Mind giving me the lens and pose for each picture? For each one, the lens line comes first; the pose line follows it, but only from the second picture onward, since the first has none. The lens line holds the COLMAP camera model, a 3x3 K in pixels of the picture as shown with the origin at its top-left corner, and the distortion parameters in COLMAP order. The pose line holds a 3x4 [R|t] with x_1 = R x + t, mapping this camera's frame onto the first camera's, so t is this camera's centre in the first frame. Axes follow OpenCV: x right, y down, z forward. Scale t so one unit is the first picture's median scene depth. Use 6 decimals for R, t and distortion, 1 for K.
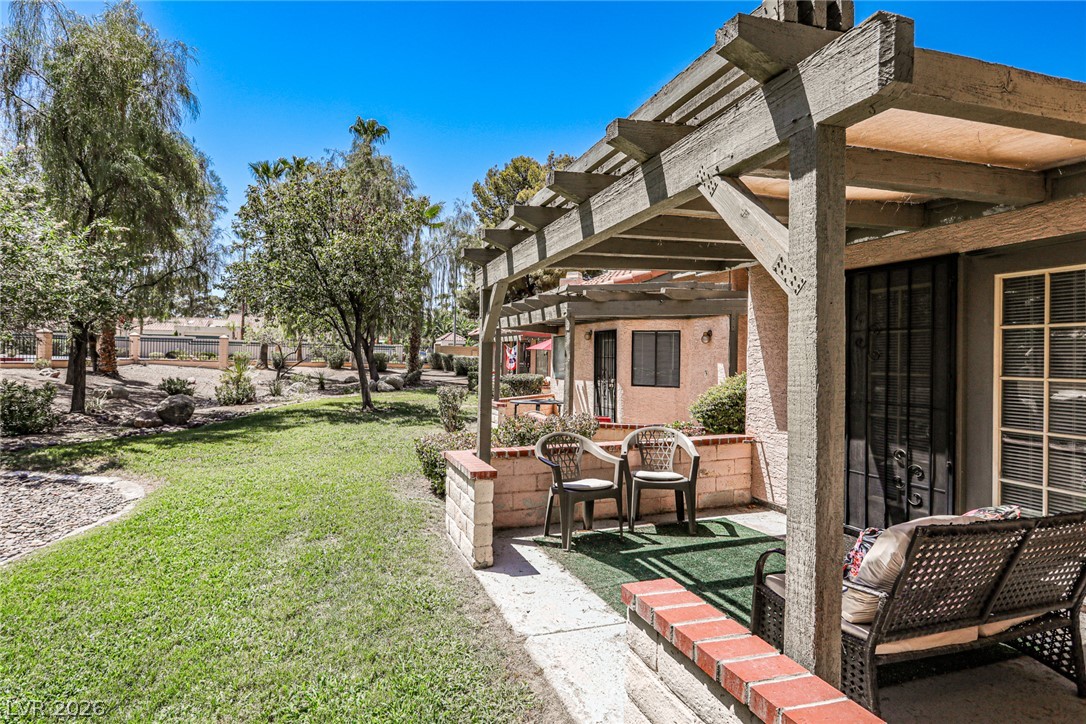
lens RADIAL K [[570.6, 0, 523.2], [0, 570.6, 360.9], [0, 0, 1]] dist [-0.015329, 0.000202]
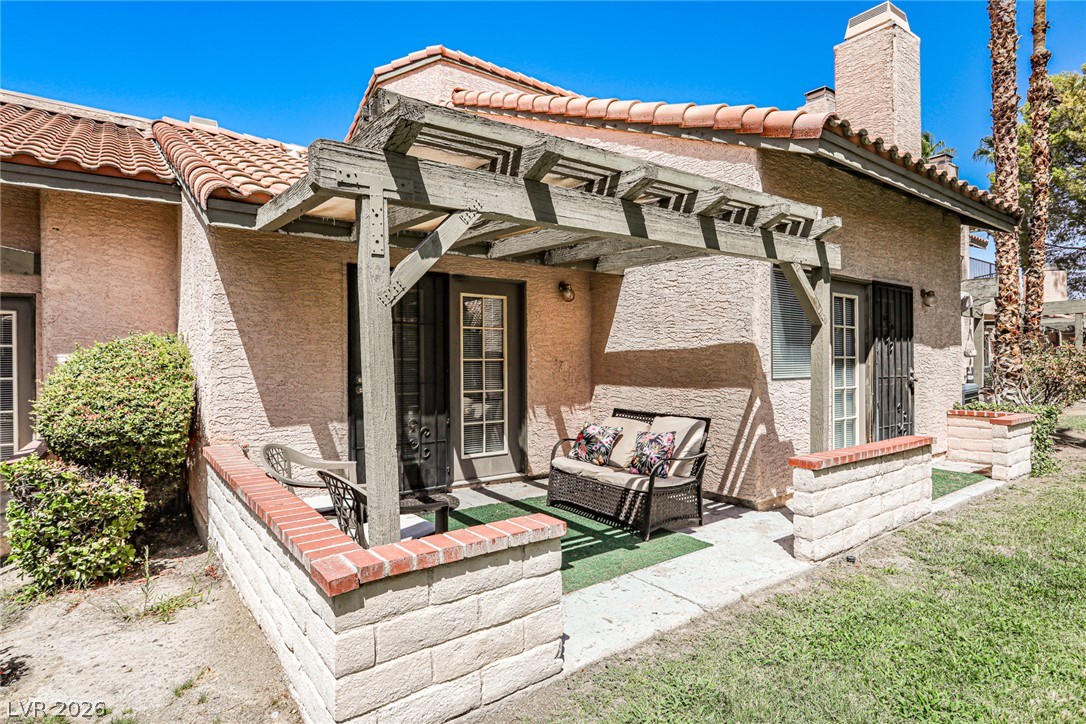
lens RADIAL K [[570.6, 0, 523.2], [0, 570.6, 360.9], [0, 0, 1]] dist [-0.015329, 0.000202]
pose [[-0.289201, -0.015132, 0.957149, -0.638563], [0.001825, 0.999865, 0.016359, 0.007980], [-0.957267, 0.006478, -0.289134, 1.151766]]
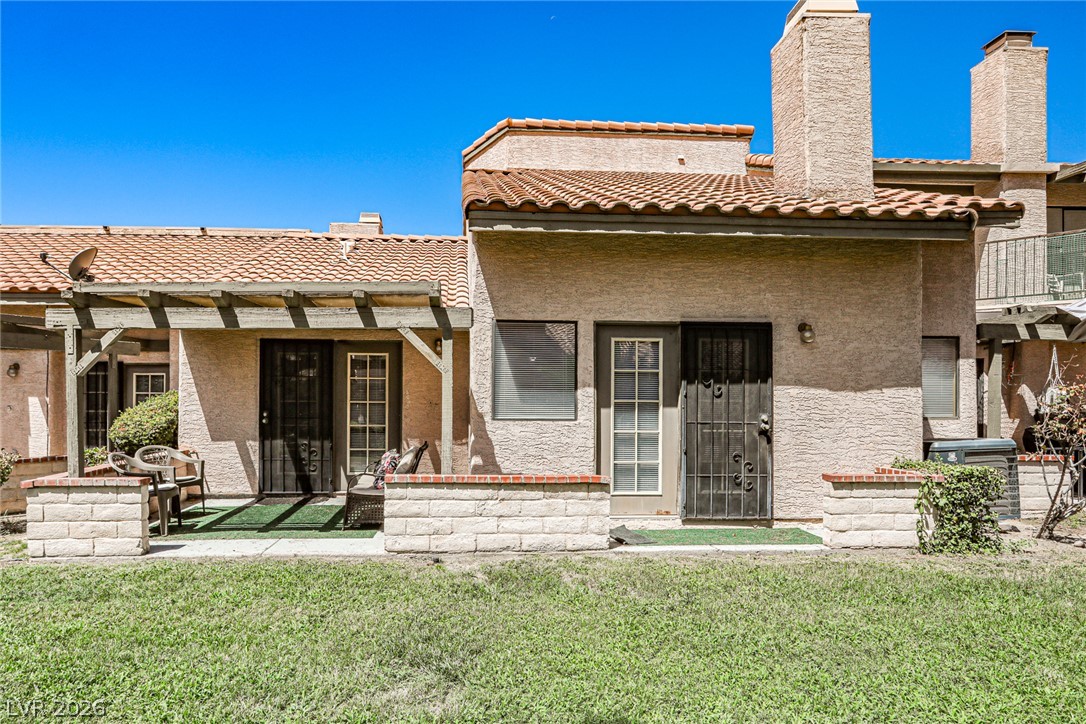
lens RADIAL K [[621.8, 0, 467.6], [0, 621.8, 400.6], [0, 0, 1]] dist [-0.009005, -0.000555]
pose [[0.288336, -0.004061, 0.957521, -1.131408], [0.001739, 0.999992, 0.003718, 0.016125], [-0.957528, 0.000593, 0.288341, -0.090535]]
